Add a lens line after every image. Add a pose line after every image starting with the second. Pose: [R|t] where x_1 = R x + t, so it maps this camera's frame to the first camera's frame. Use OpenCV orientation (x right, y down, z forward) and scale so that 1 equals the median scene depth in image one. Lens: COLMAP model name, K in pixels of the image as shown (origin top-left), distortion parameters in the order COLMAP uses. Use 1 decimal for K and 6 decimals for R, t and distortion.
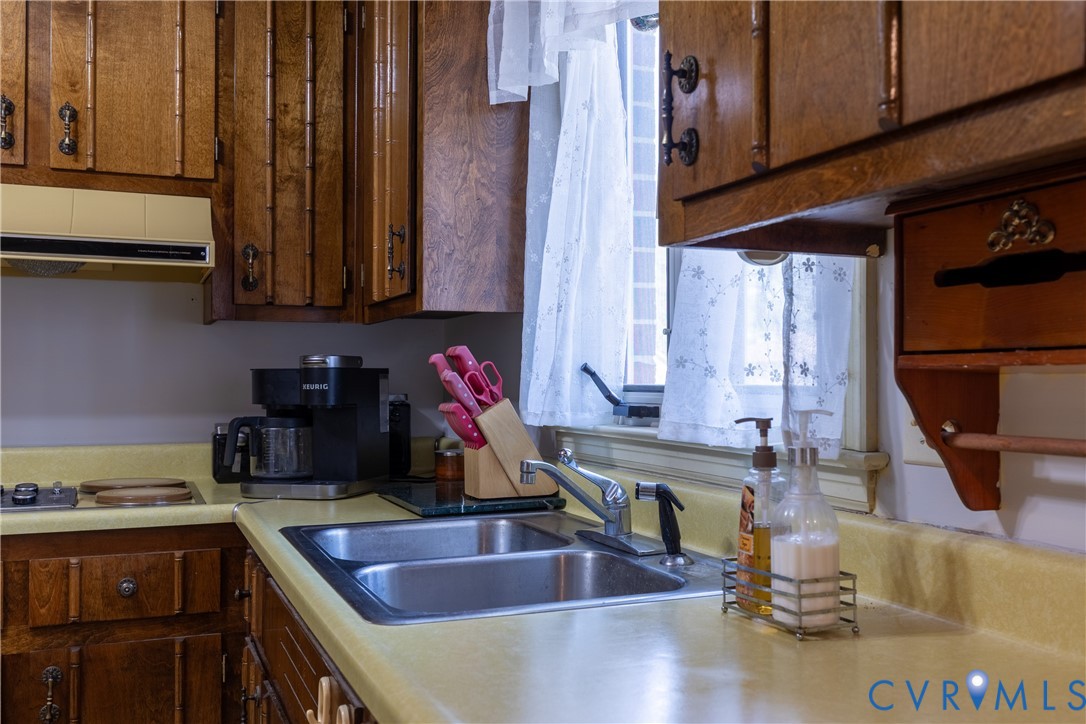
lens RADIAL K [[1054.9, 0, 543.0], [0, 1054.9, 362.0], [0, 0, 1]] dist [0.007529, 0.002652]
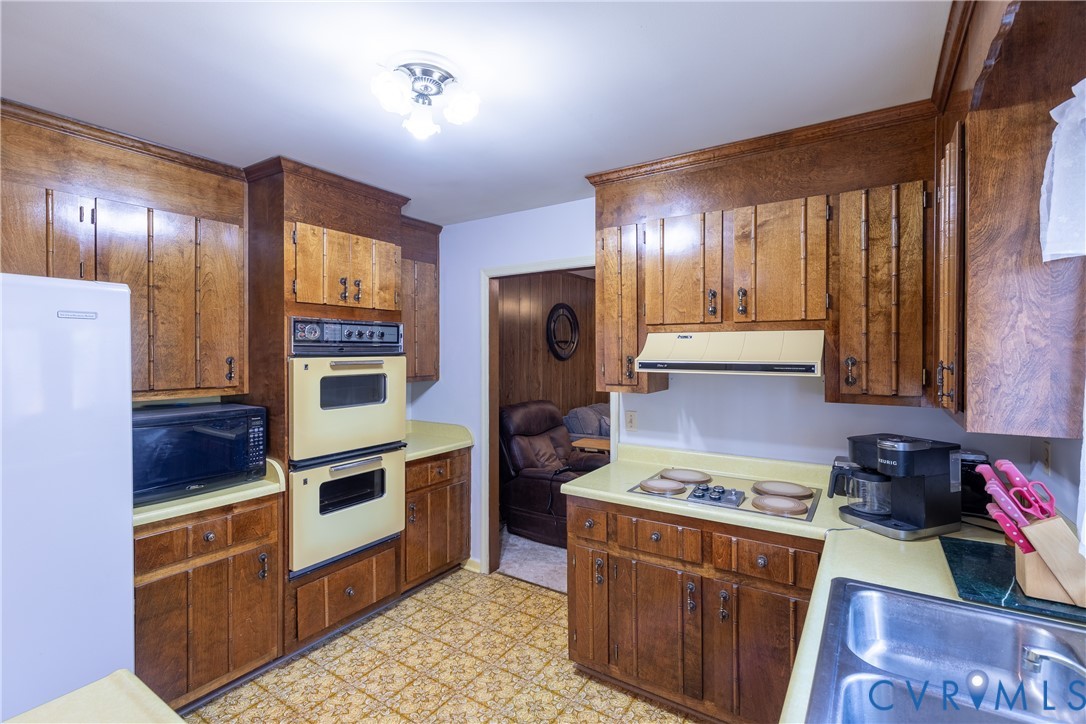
lens RADIAL K [[486.6, 0, 554.2], [0, 486.6, 352.9], [0, 0, 1]] dist [0.000598, 0.000221]
pose [[0.580573, 0.001111, -0.814208, 0.070220], [0.017577, 0.999749, 0.013897, -0.145036], [0.814019, -0.022379, 0.580408, 0.211526]]
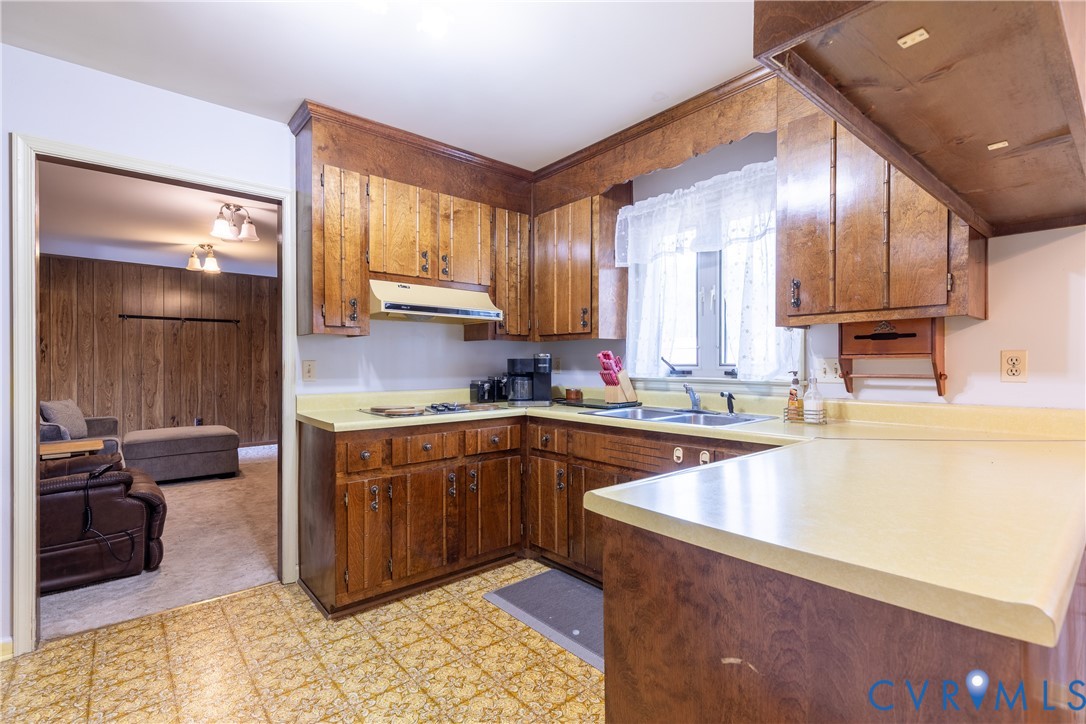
lens RADIAL K [[502.1, 0, 538.3], [0, 502.1, 364.2], [0, 0, 1]] dist [0.006157, -0.000540]
pose [[0.950776, -0.004025, 0.309852, -0.615360], [-0.001542, 0.999842, 0.017720, -0.002004], [-0.309874, -0.017326, 0.950620, -0.224073]]
